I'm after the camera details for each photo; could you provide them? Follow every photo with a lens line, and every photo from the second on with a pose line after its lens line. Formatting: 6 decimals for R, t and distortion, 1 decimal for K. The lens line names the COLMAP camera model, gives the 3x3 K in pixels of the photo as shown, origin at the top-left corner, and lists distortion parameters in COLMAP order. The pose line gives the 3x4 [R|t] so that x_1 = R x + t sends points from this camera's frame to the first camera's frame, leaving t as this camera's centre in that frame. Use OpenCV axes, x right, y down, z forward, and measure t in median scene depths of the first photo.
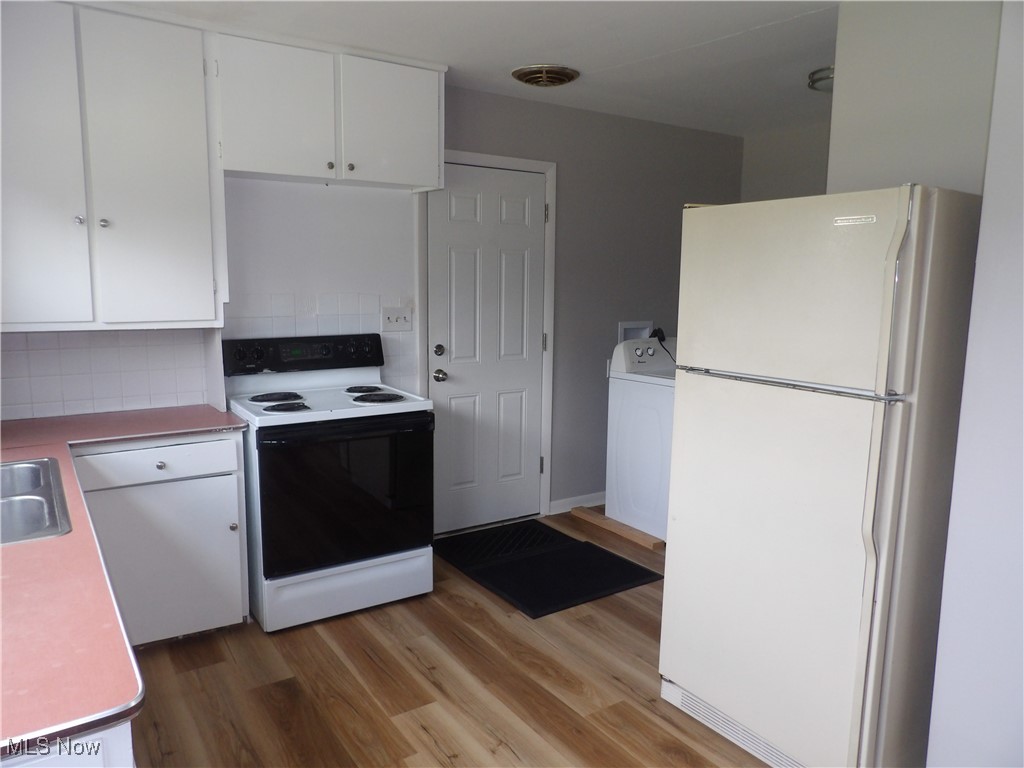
lens RADIAL K [[728.7, 0, 515.3], [0, 728.7, 385.0], [0, 0, 1]] dist [-0.031842, 0.002821]
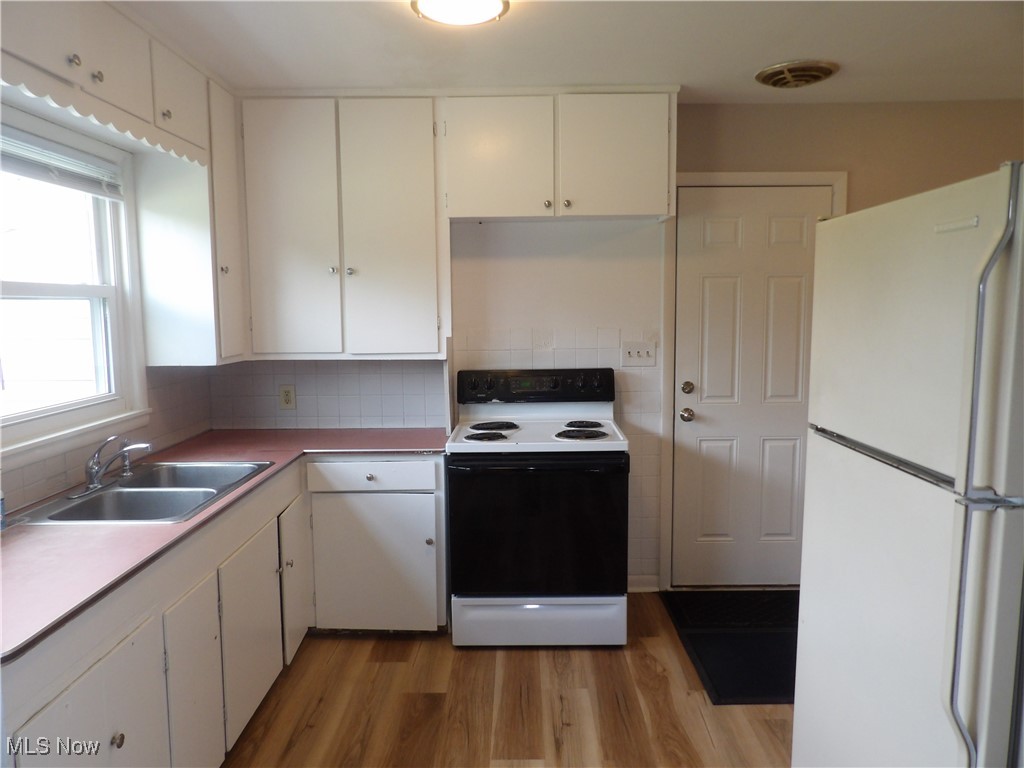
lens RADIAL K [[728.7, 0, 510.3], [0, 728.7, 383.6], [0, 0, 1]] dist [-0.031842, 0.002821]
pose [[0.820700, 0.040517, -0.569920, 0.301734], [-0.062491, 0.997864, -0.019048, -0.026808], [0.567931, 0.051248, 0.821479, 0.139555]]
